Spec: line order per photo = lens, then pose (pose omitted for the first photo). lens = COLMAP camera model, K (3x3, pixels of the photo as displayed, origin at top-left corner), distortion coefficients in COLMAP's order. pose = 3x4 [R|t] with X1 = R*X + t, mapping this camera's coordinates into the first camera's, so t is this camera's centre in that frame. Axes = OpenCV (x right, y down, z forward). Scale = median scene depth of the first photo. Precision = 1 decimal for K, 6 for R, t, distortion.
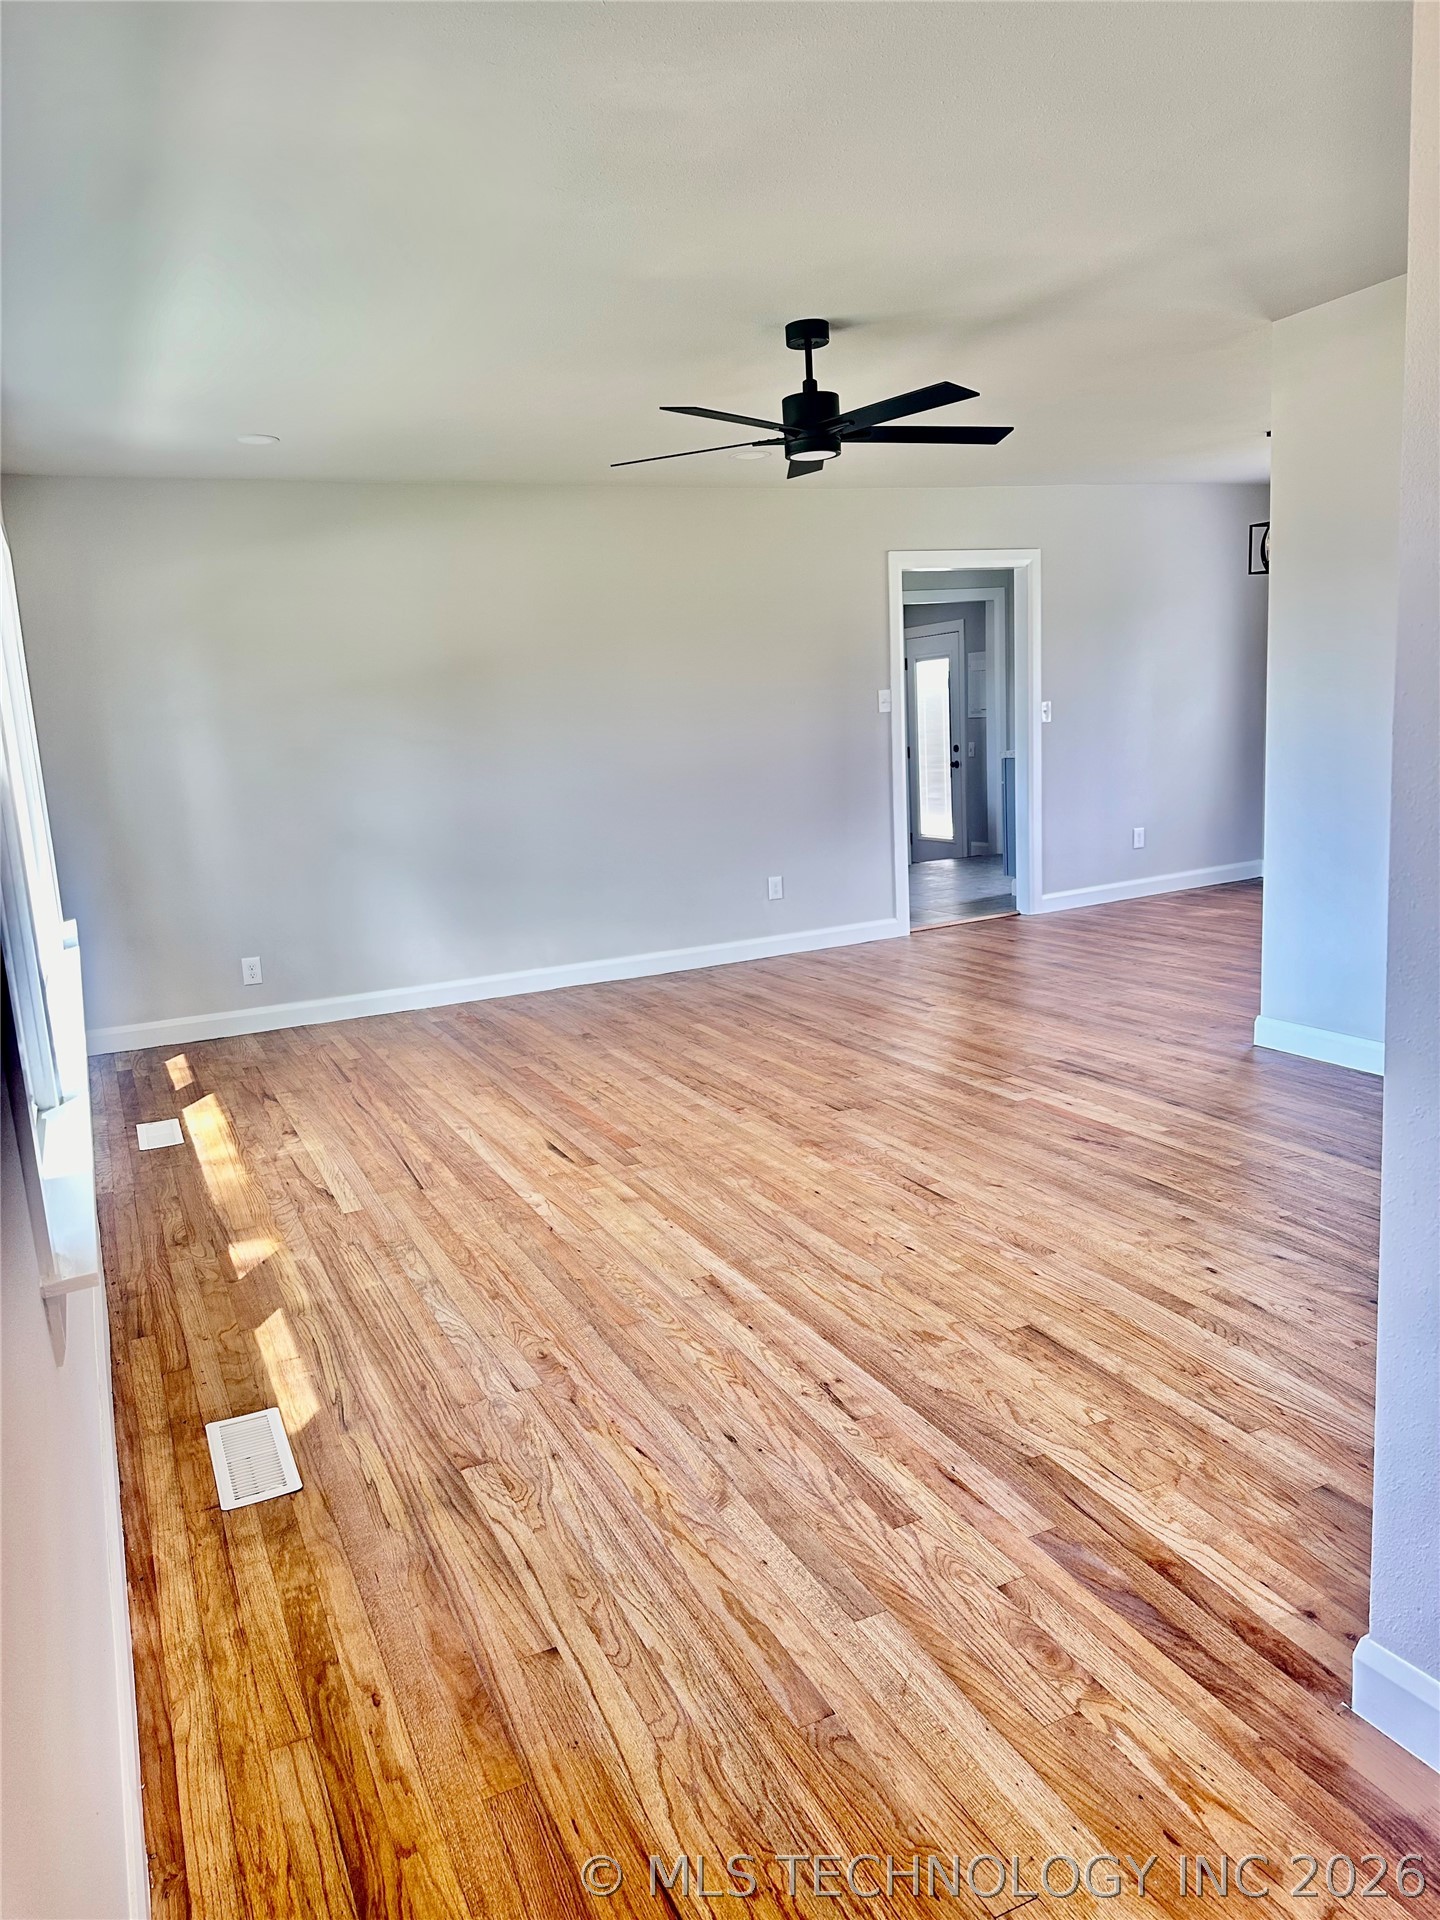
lens RADIAL K [[1356.2, 0, 720.0], [0, 1356.2, 960.0], [0, 0, 1]] dist [0.009382, 0.001379]
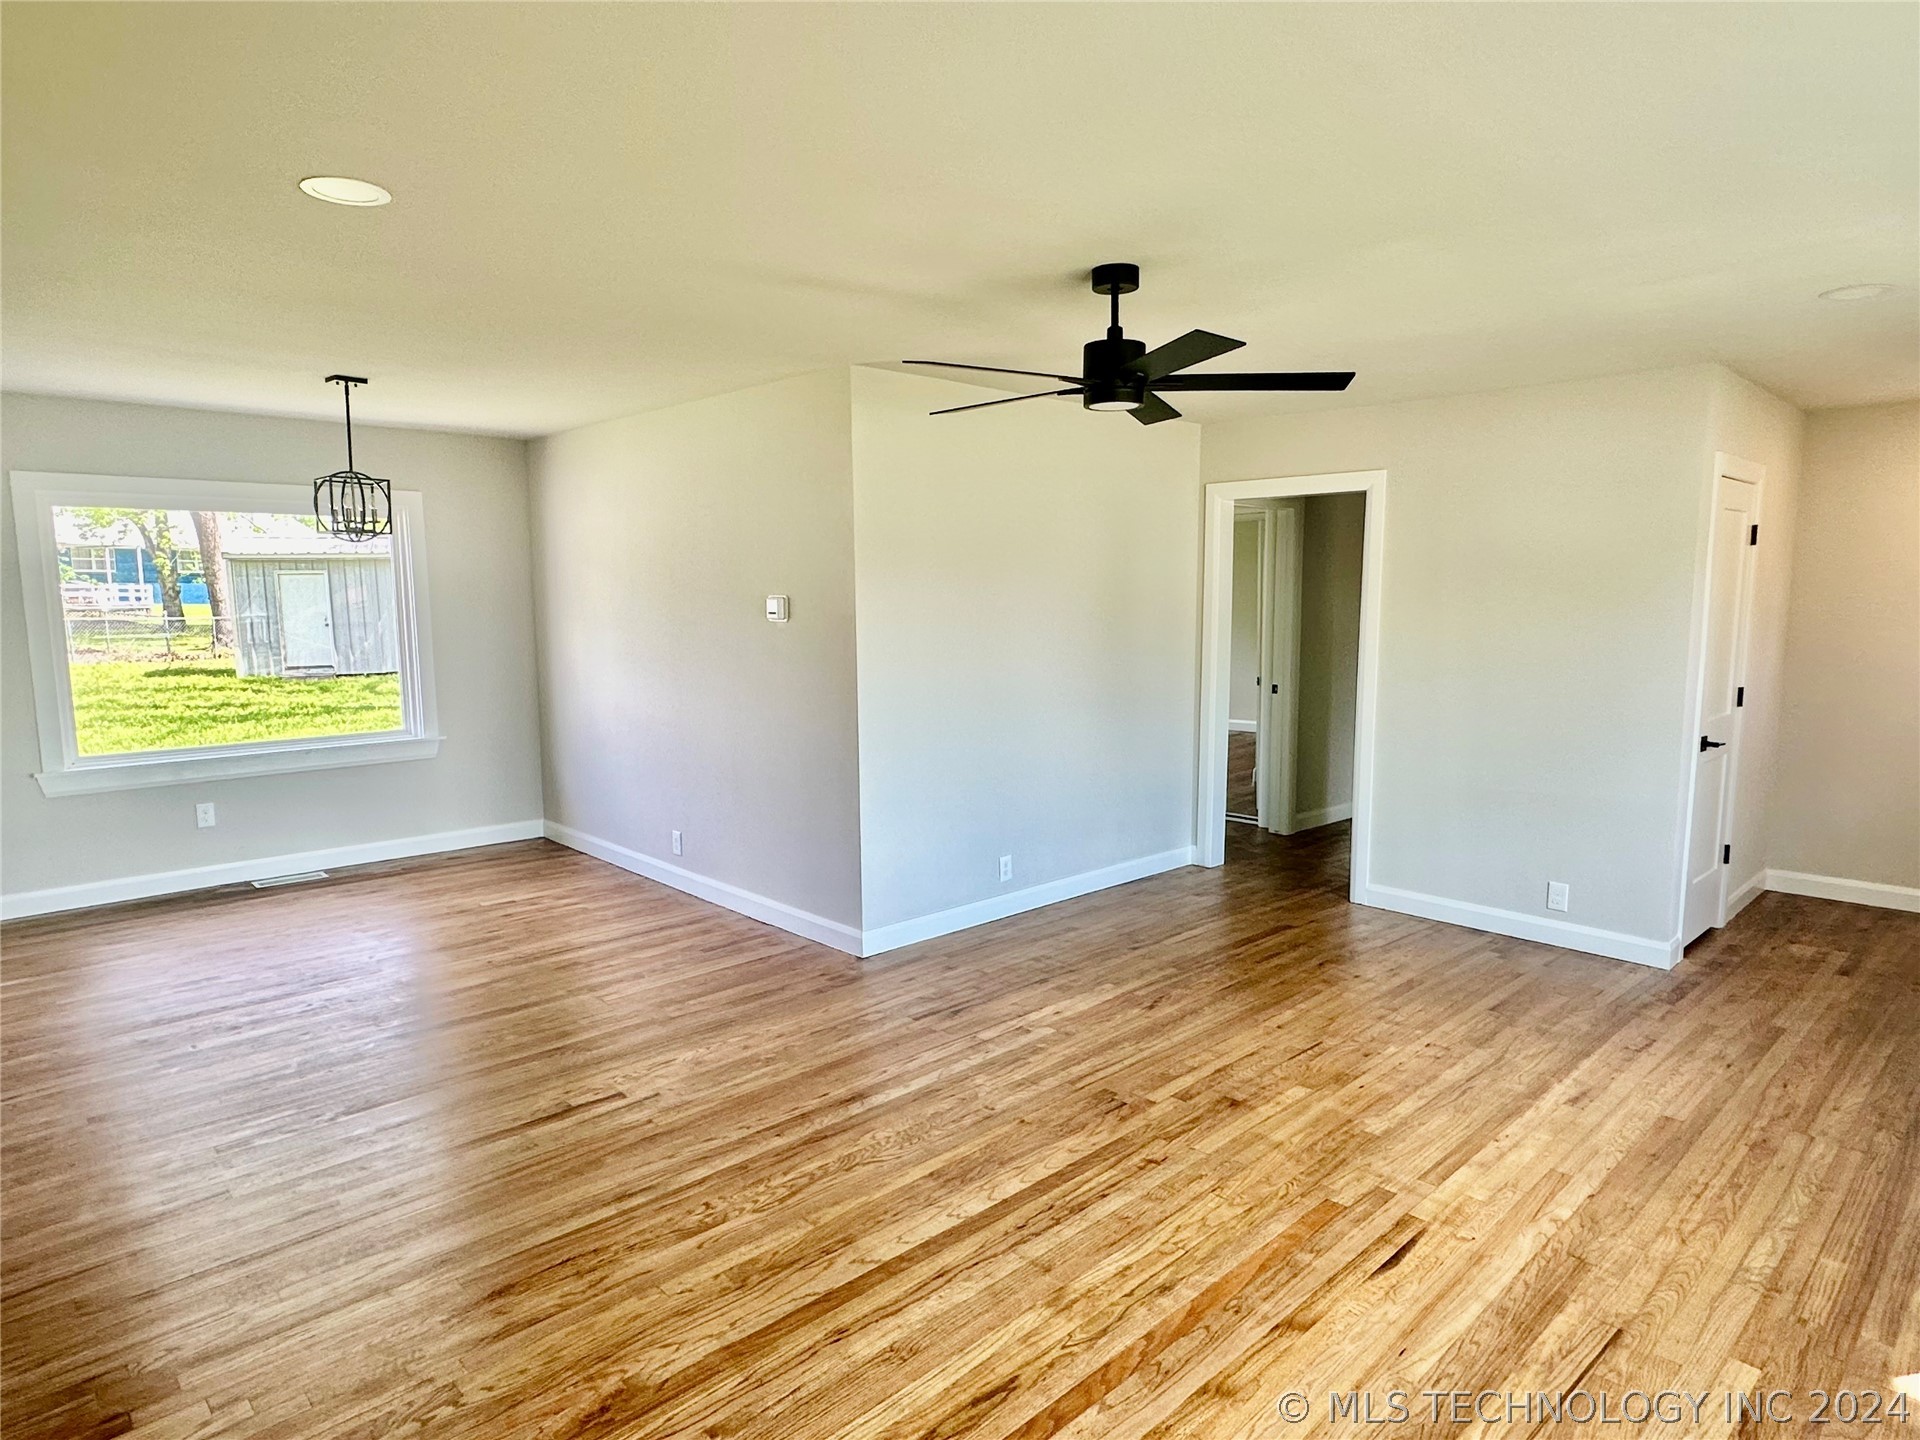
lens RADIAL K [[1127.4, 0, 963.1], [0, 1127.4, 763.3], [0, 0, 1]] dist [-0.035800, -0.000707]
pose [[-0.307916, -0.076513, 0.948332, -0.635780], [0.200923, 0.969051, 0.143423, -0.263931], [-0.929956, 0.234704, -0.283013, 1.421501]]
